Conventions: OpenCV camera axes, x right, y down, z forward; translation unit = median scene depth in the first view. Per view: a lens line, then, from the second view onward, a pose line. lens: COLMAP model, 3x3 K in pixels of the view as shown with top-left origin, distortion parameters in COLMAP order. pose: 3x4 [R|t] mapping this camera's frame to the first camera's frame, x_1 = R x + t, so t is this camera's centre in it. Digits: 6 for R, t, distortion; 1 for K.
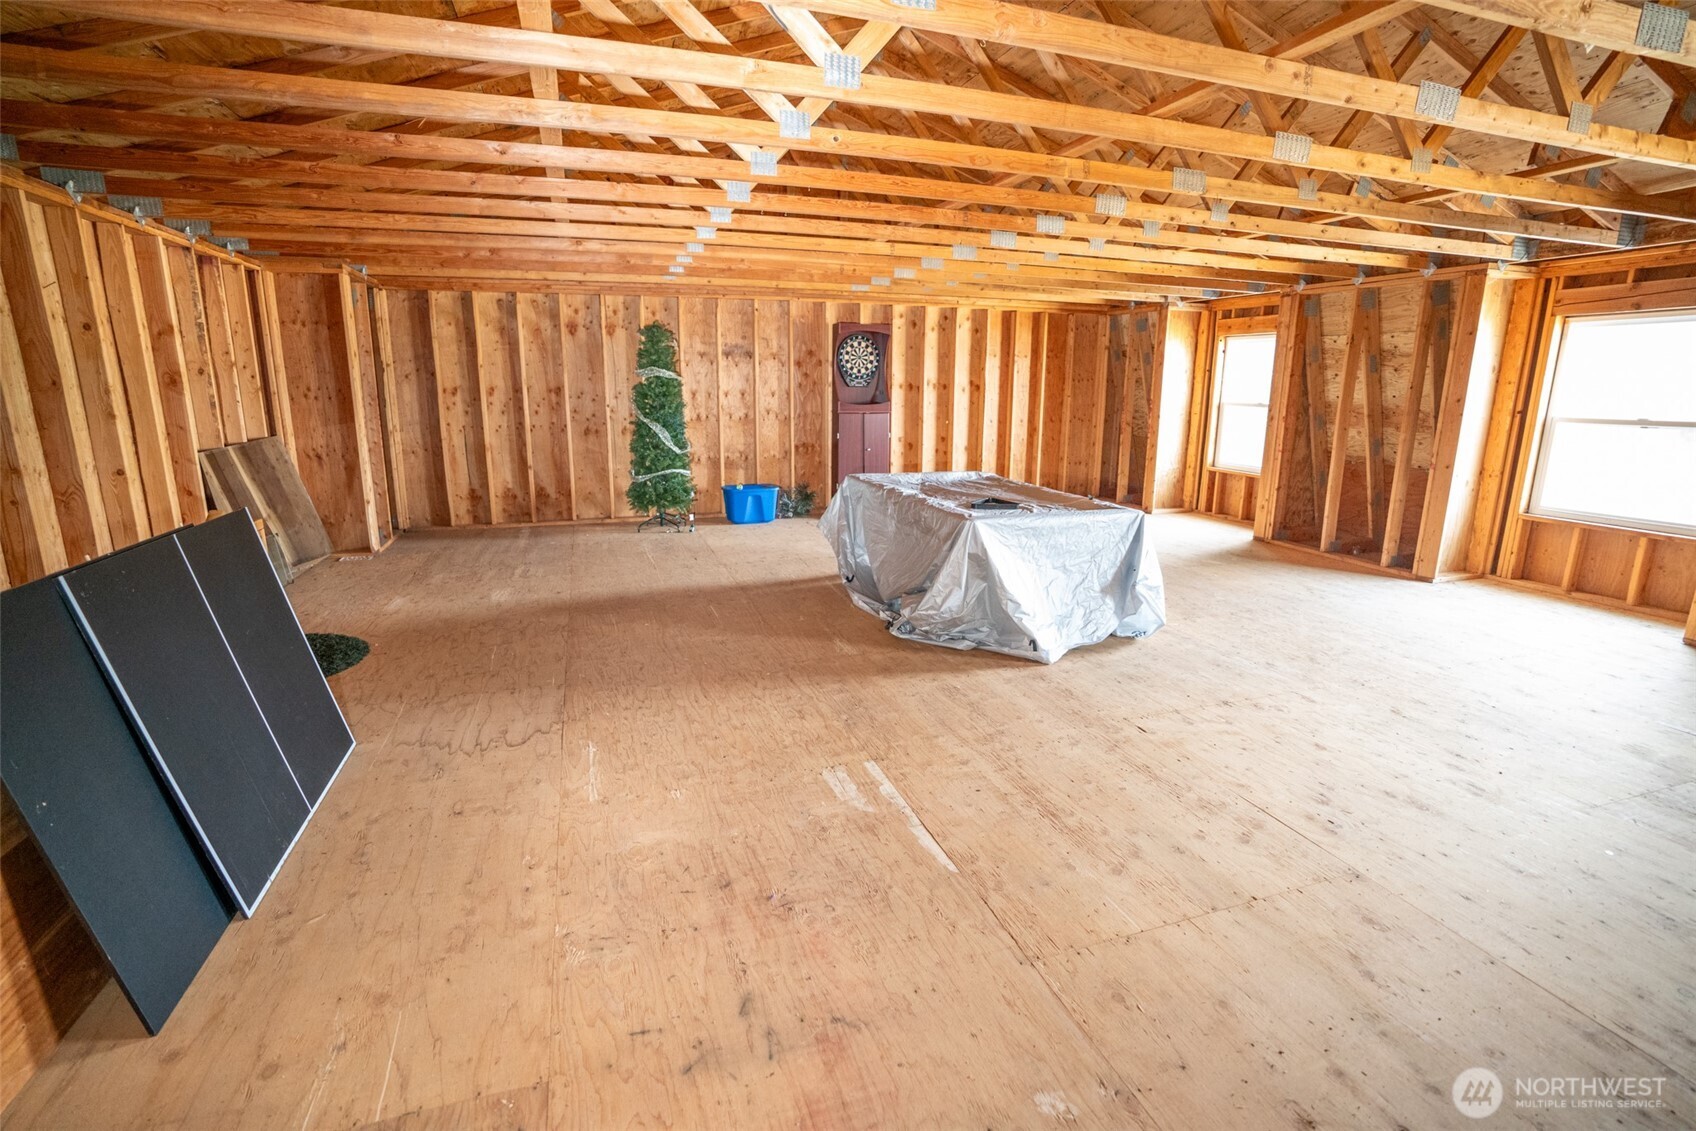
lens RADIAL K [[777.7, 0, 848.0], [0, 777.7, 565.5], [0, 0, 1]] dist [-0.072412, 0.026712]
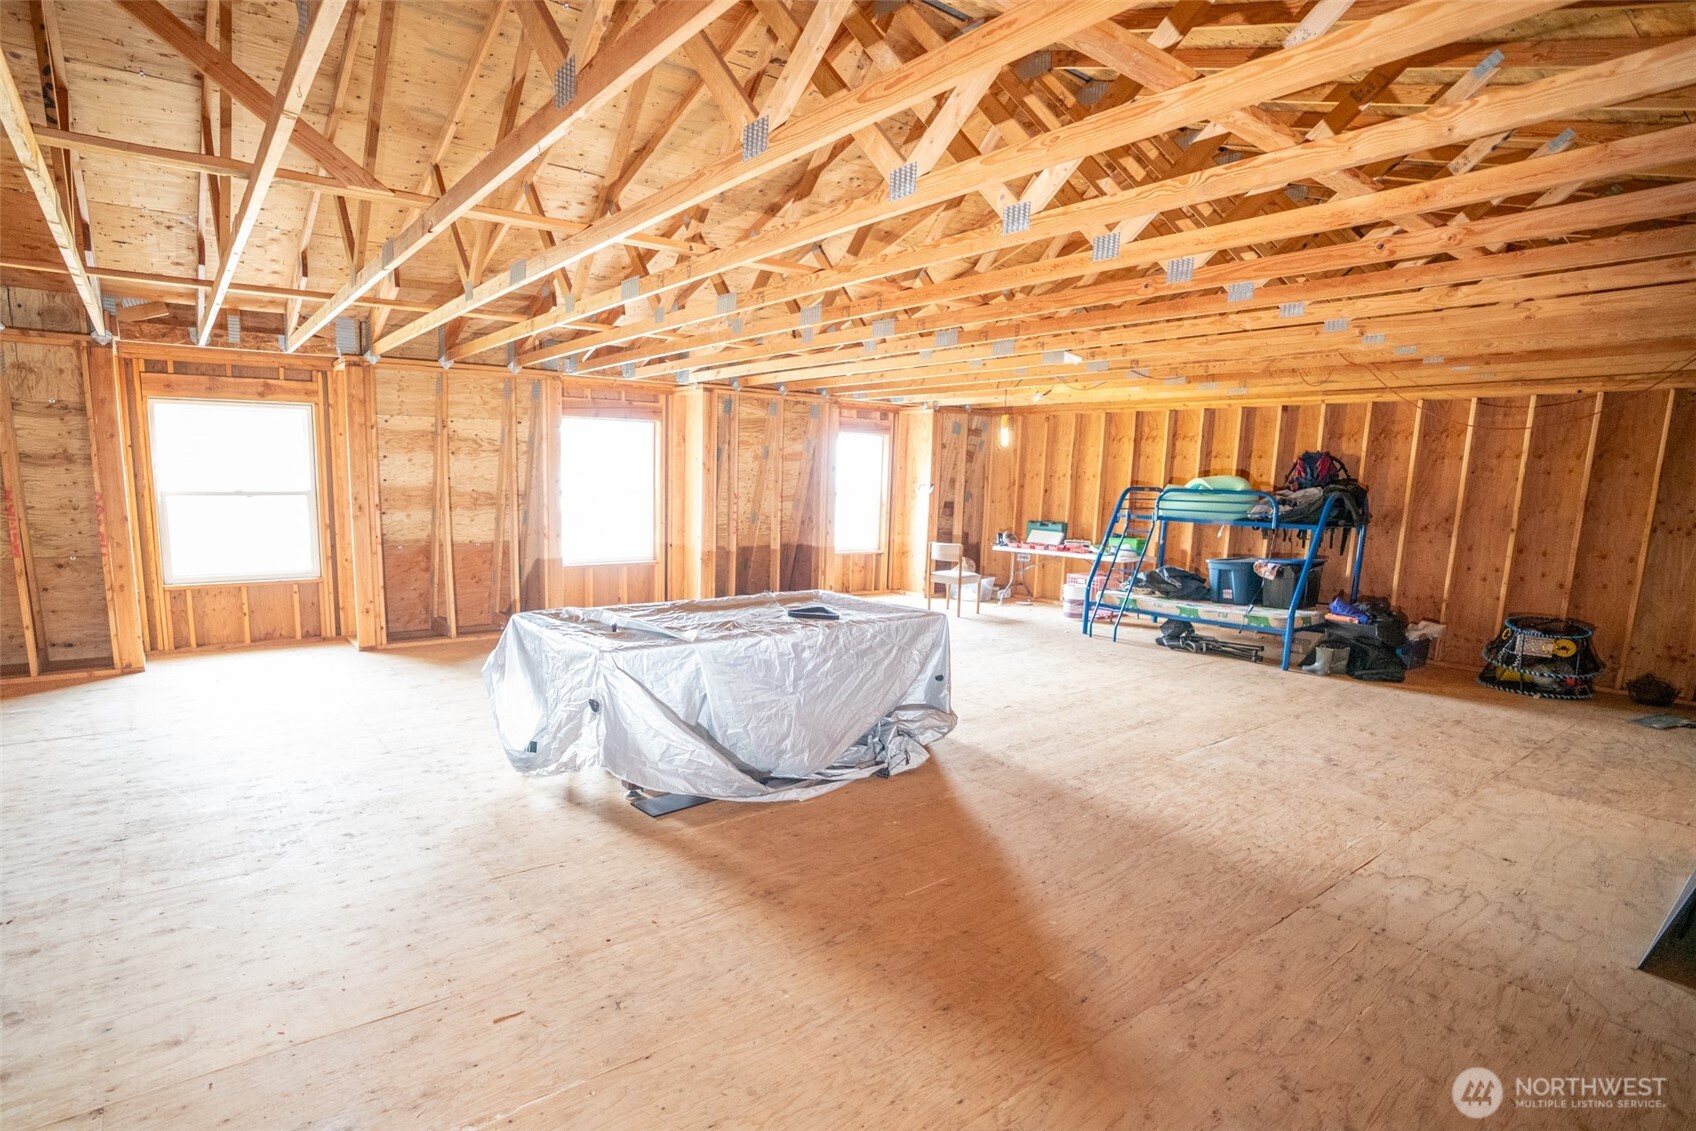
lens RADIAL K [[781.1, 0, 815.8], [0, 781.1, 564.1], [0, 0, 1]] dist [-0.076614, 0.034895]
pose [[-0.285447, -0.128673, 0.949717, -0.920379], [0.188307, 0.964100, 0.187219, -0.413118], [-0.939713, 0.232280, -0.250970, 1.606295]]
